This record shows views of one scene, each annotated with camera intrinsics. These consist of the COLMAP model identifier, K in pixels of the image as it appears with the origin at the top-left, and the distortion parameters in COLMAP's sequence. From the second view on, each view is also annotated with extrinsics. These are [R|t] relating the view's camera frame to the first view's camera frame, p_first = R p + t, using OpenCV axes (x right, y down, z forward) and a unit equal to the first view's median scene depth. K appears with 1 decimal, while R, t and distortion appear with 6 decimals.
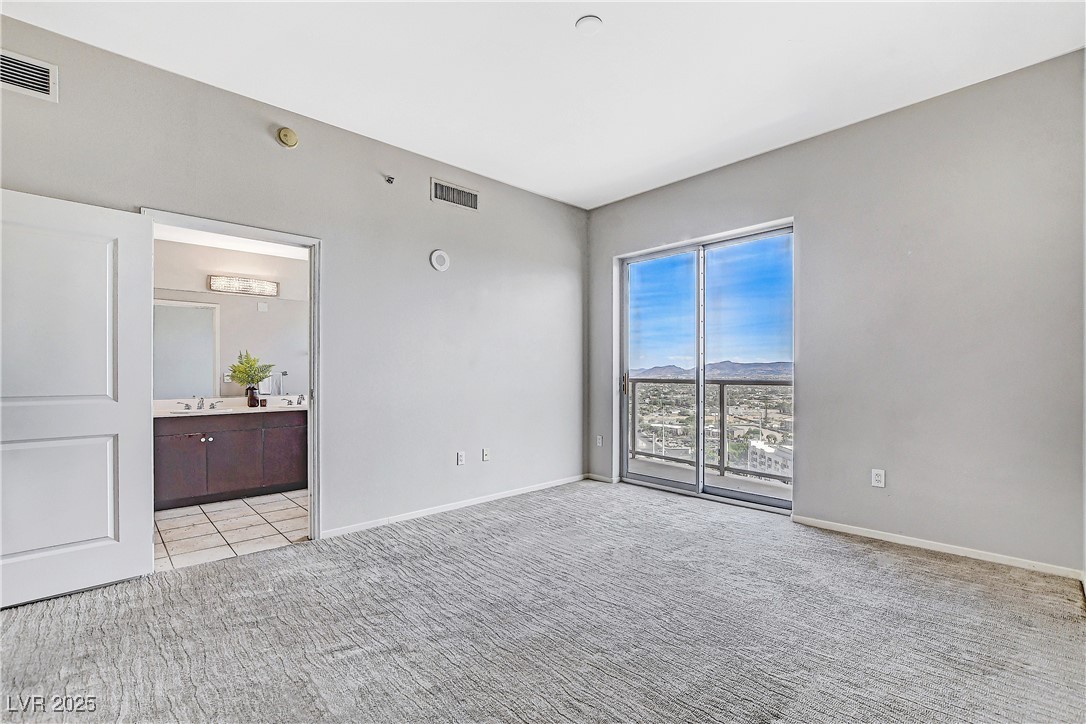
lens RADIAL K [[483.9, 0, 540.3], [0, 483.9, 370.2], [0, 0, 1]] dist [-0.017391, 0.001145]
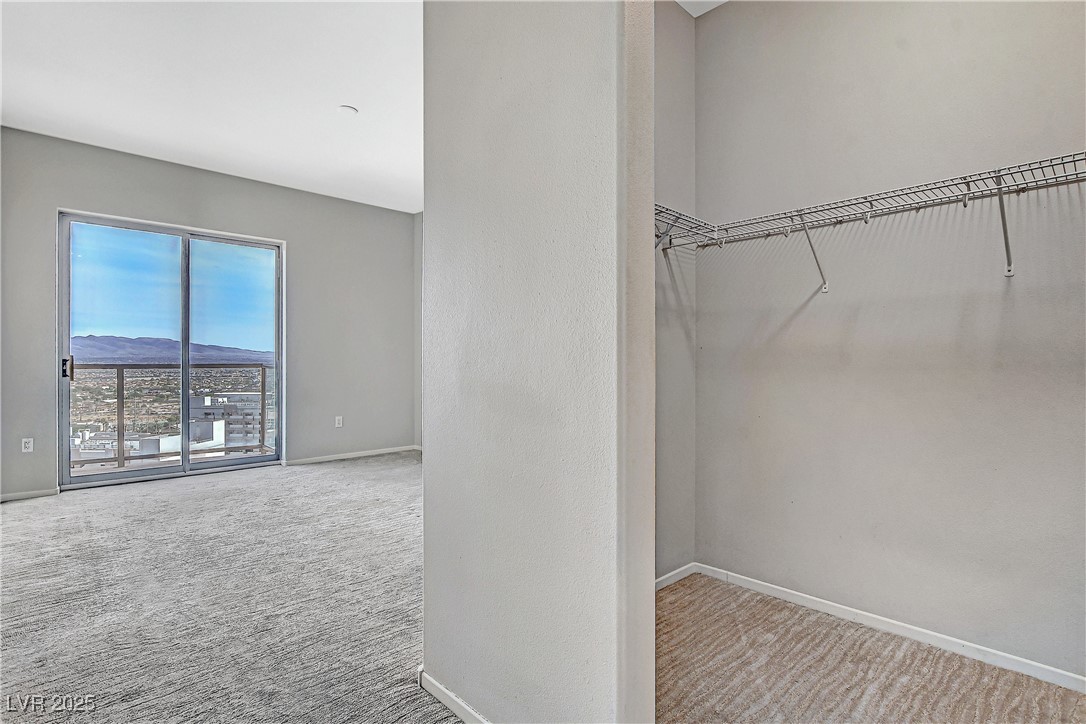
lens RADIAL K [[526.9, 0, 560.5], [0, 526.9, 346.1], [0, 0, 1]] dist [0.000352, -0.000096]
pose [[-0.029935, 0.031176, 0.999066, -0.856188], [-0.009802, 0.999456, -0.031482, 0.011765], [-0.999504, -0.010735, -0.029613, 0.233839]]
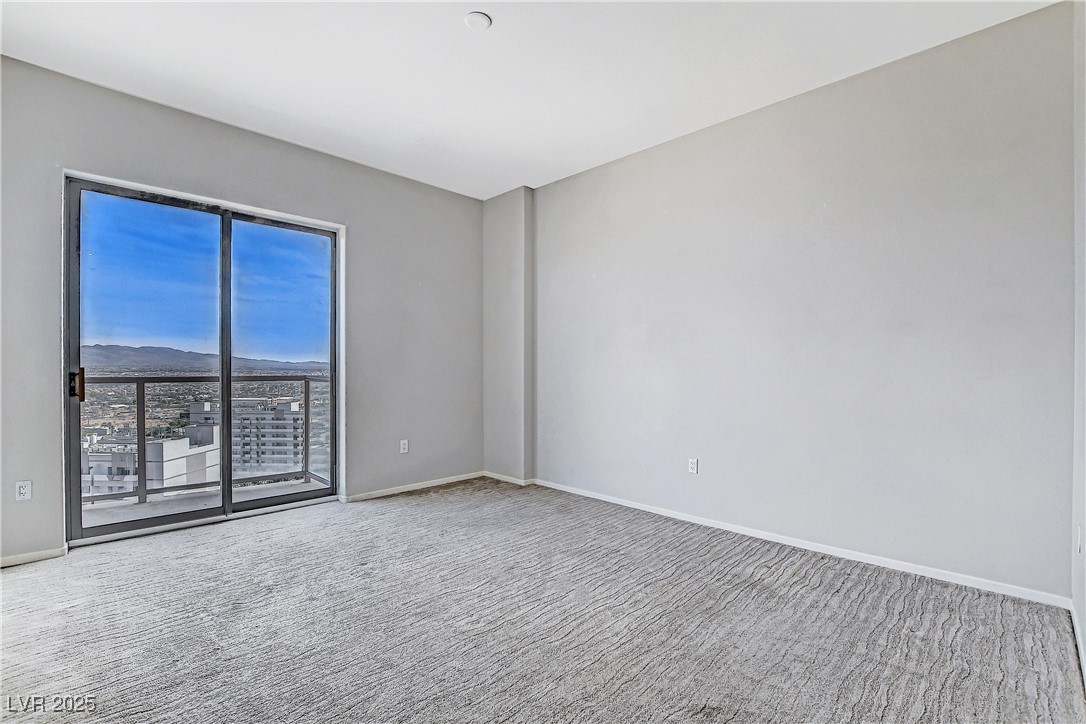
lens RADIAL K [[483.9, 0, 543.4], [0, 483.9, 357.8], [0, 0, 1]] dist [-0.017391, 0.001145]
pose [[-0.055002, 0.025661, 0.998156, -0.529478], [-0.009848, 0.999607, -0.026241, 0.004627], [-0.998438, -0.011273, -0.054728, 0.523612]]
